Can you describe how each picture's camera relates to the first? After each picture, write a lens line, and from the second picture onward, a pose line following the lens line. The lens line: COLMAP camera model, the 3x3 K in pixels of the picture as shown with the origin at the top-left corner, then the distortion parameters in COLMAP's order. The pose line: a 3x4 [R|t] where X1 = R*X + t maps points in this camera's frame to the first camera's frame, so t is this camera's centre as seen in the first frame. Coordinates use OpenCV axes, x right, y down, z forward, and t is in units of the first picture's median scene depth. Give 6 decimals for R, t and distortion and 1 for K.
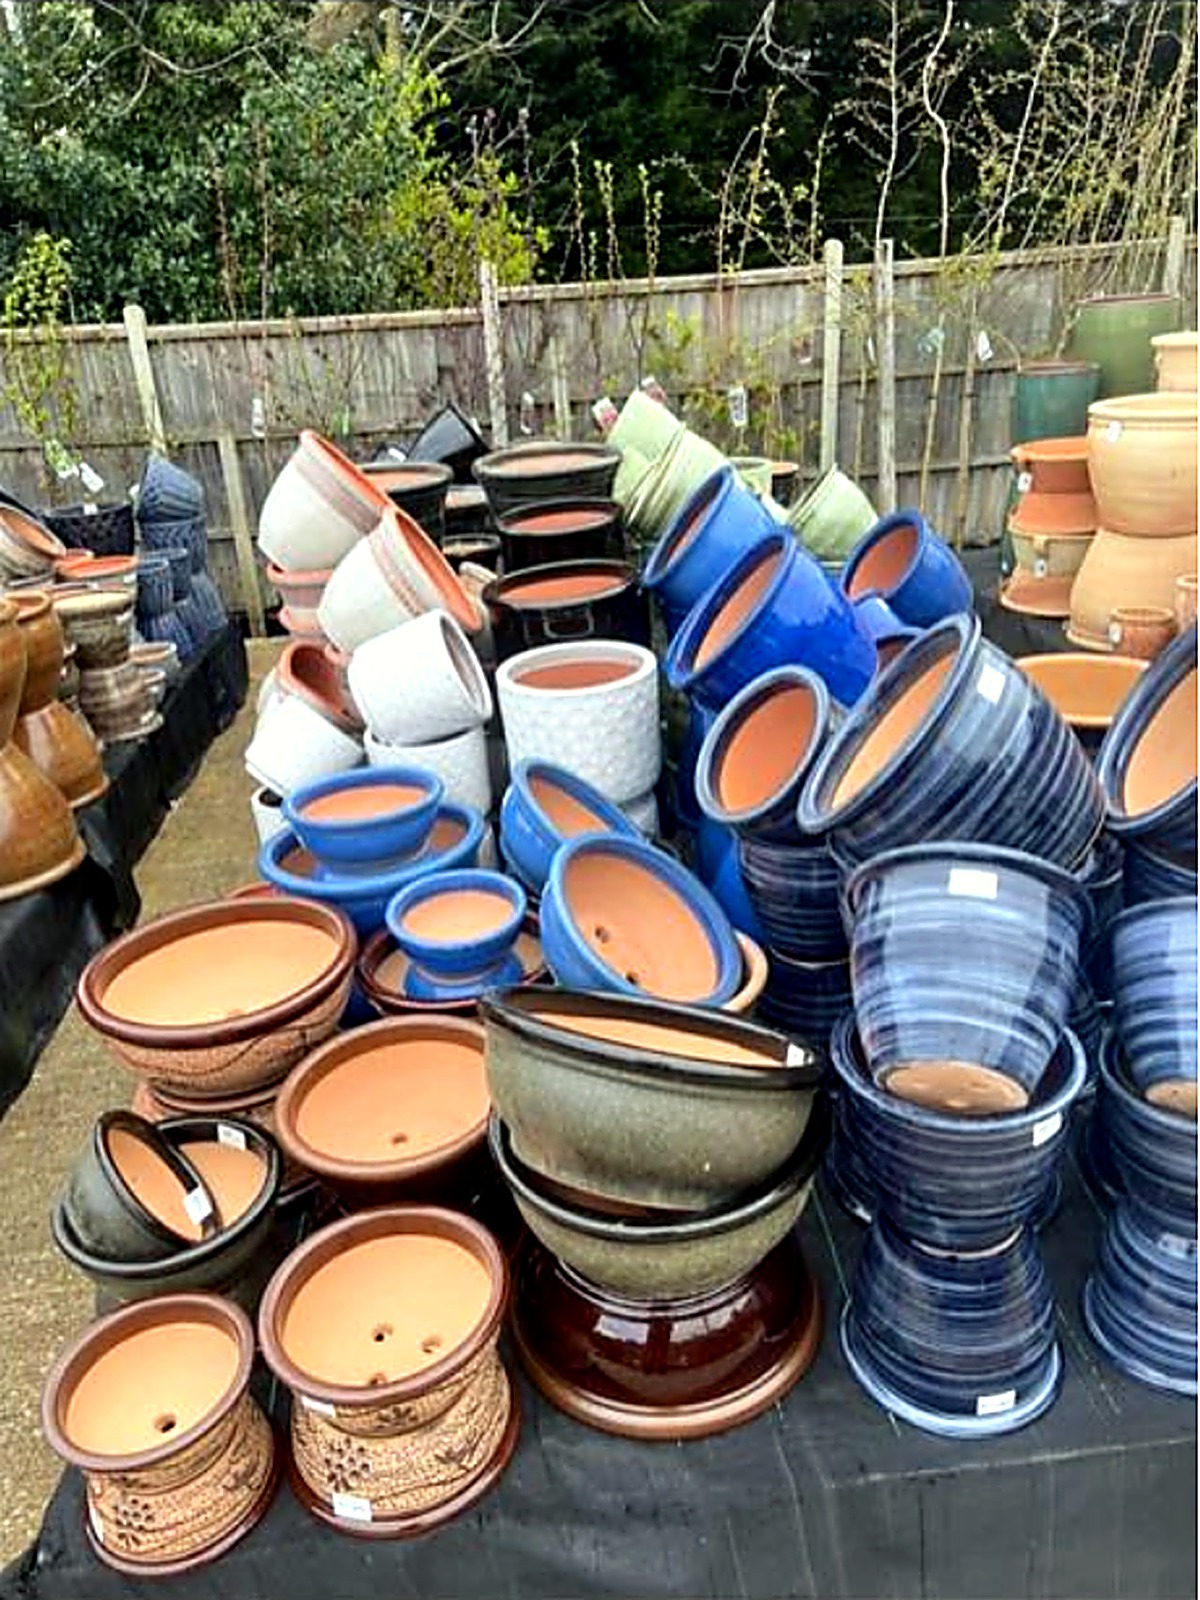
lens RADIAL K [[1203.7, 0, 596.2], [0, 1203.7, 813.0], [0, 0, 1]] dist [0.039043, -0.039713]
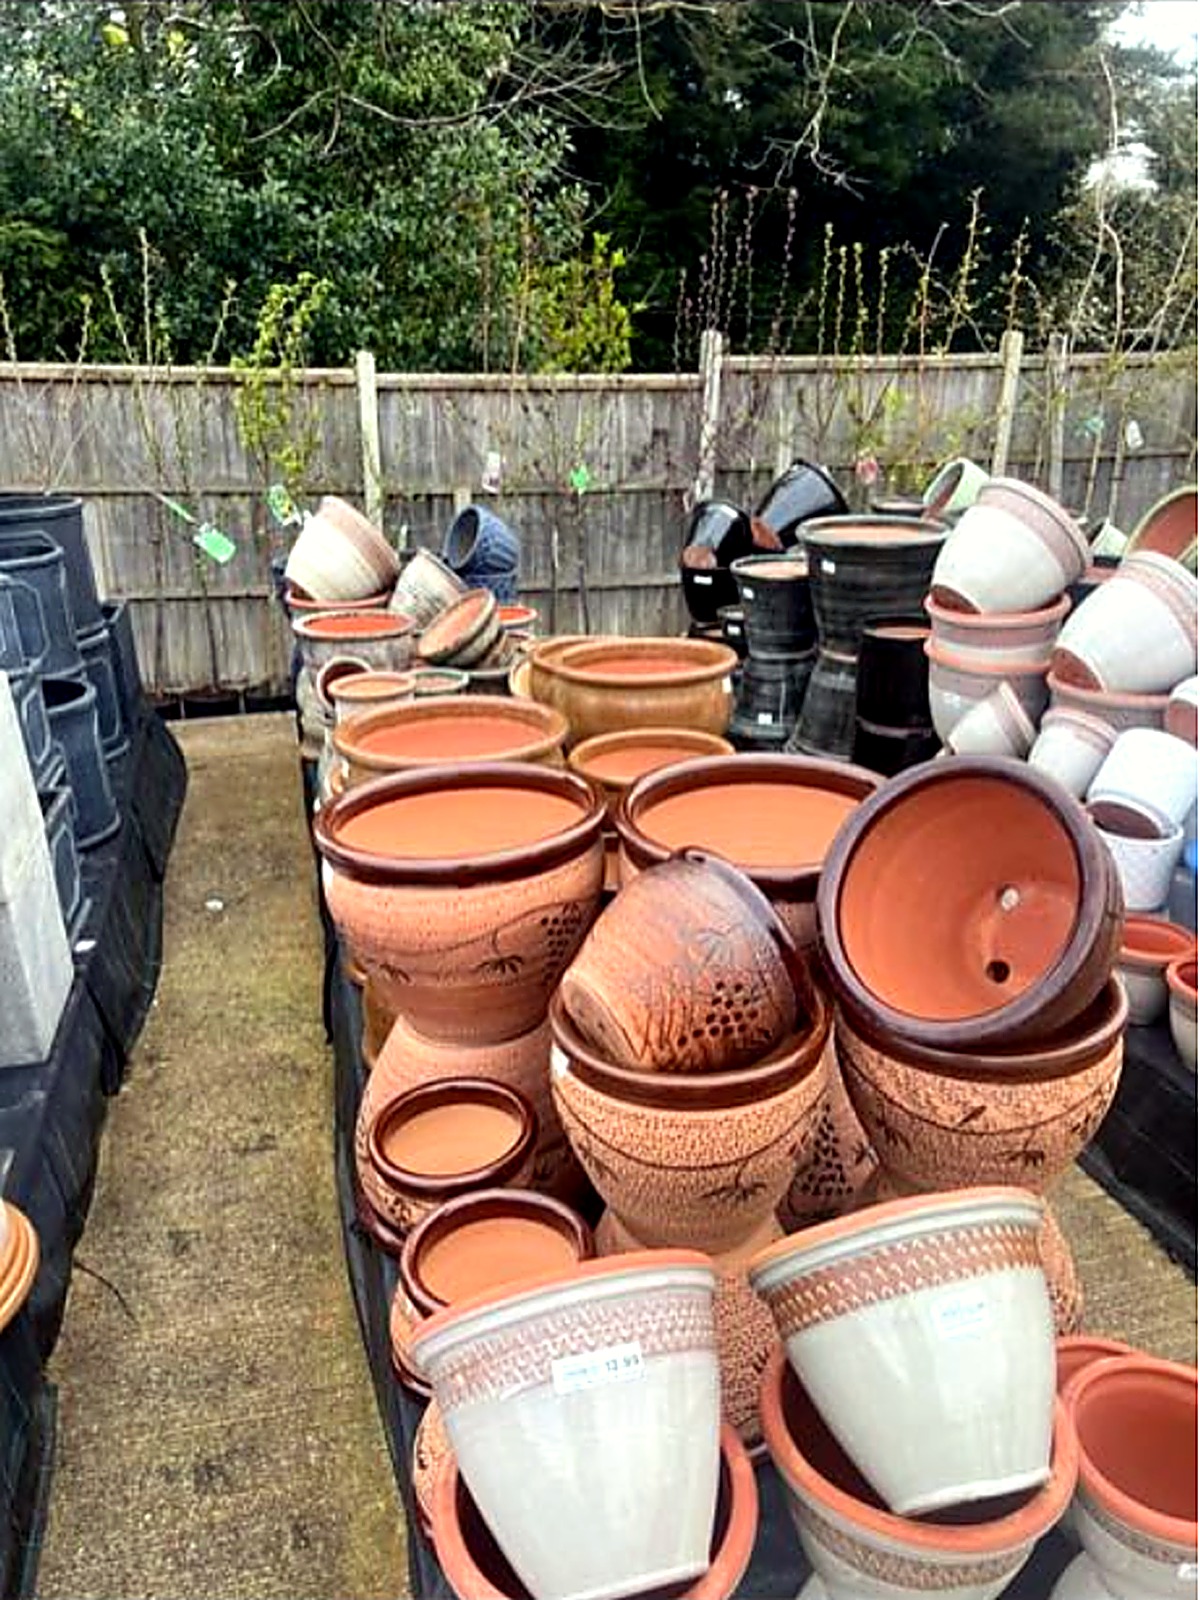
lens RADIAL K [[1203.7, 0, 591.3], [0, 1203.7, 797.9], [0, 0, 1]] dist [0.039043, -0.039713]
pose [[0.981906, -0.007932, 0.189205, -0.380726], [0.020725, 0.997622, -0.065734, 0.001255], [-0.188234, 0.068466, 0.979735, 0.049189]]
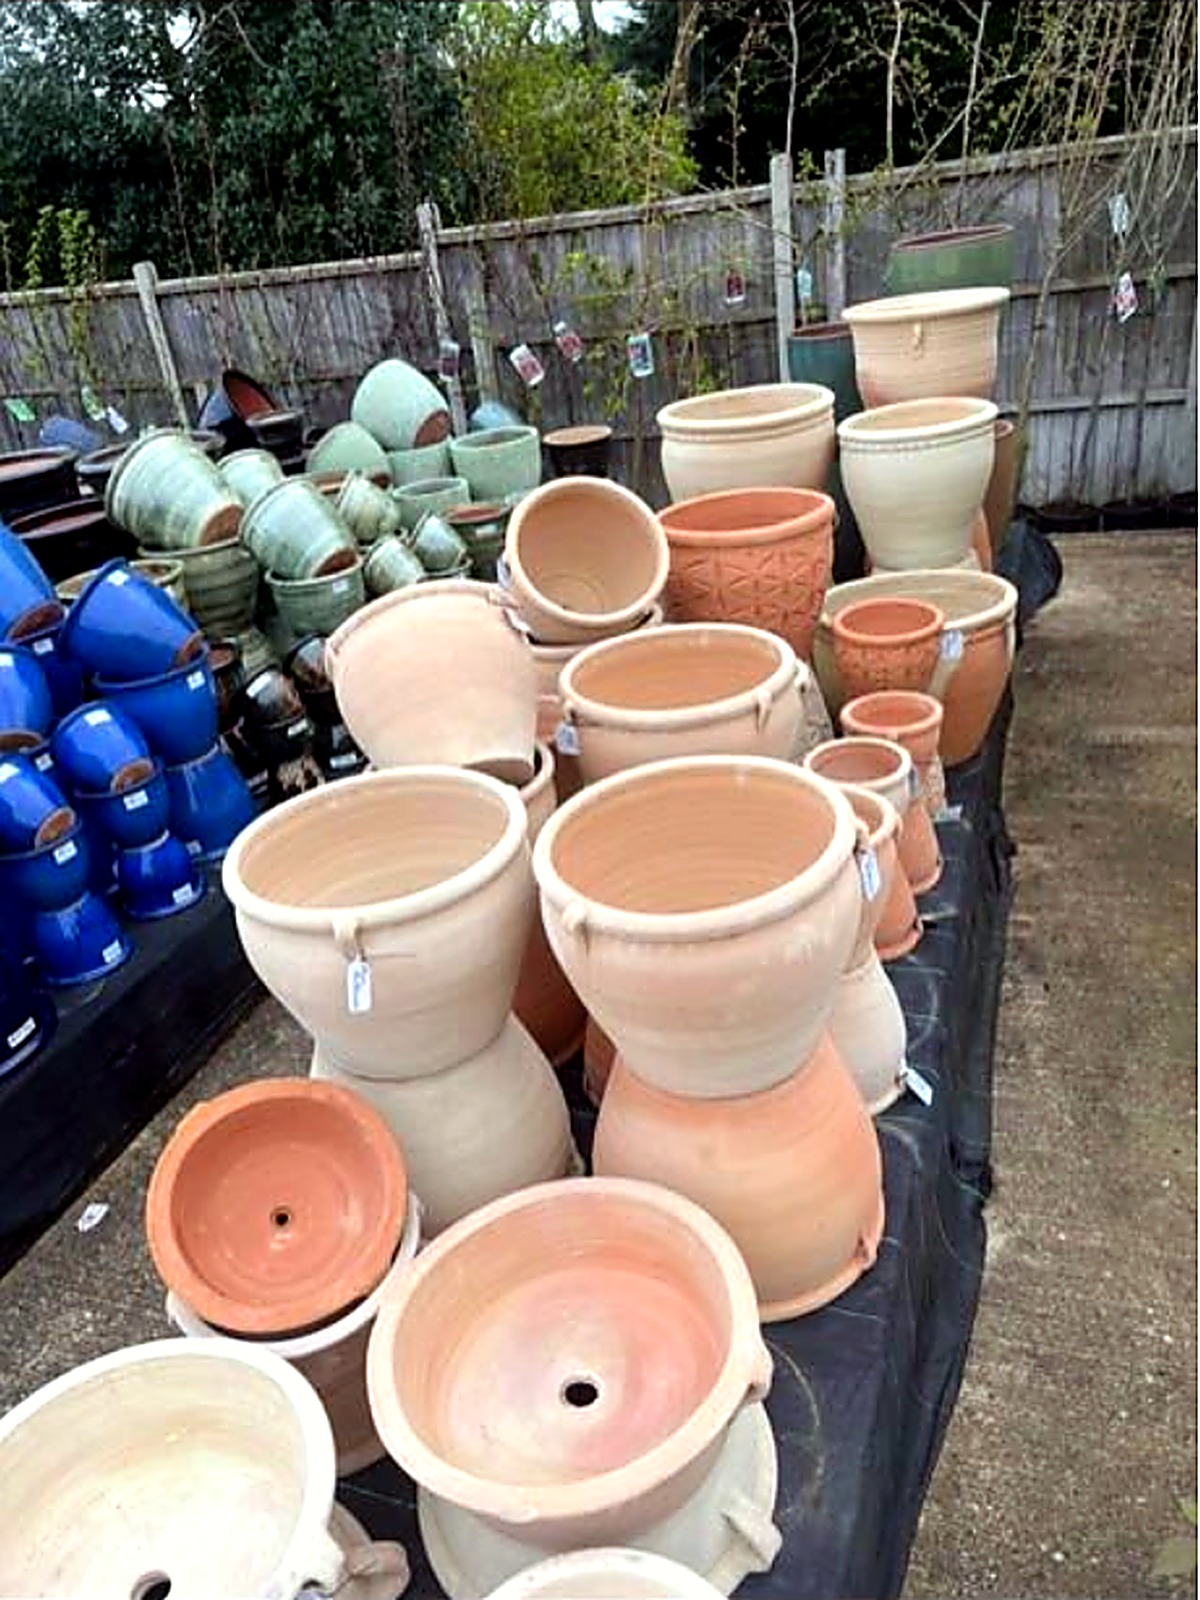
lens RADIAL K [[1203.7, 0, 605.5], [0, 1203.7, 811.5], [0, 0, 1]] dist [0.039043, -0.039713]
pose [[0.908686, 0.143371, -0.392091, 0.495146], [-0.105830, 0.987611, 0.115863, -0.094650], [0.403844, -0.063788, 0.912601, 0.124288]]
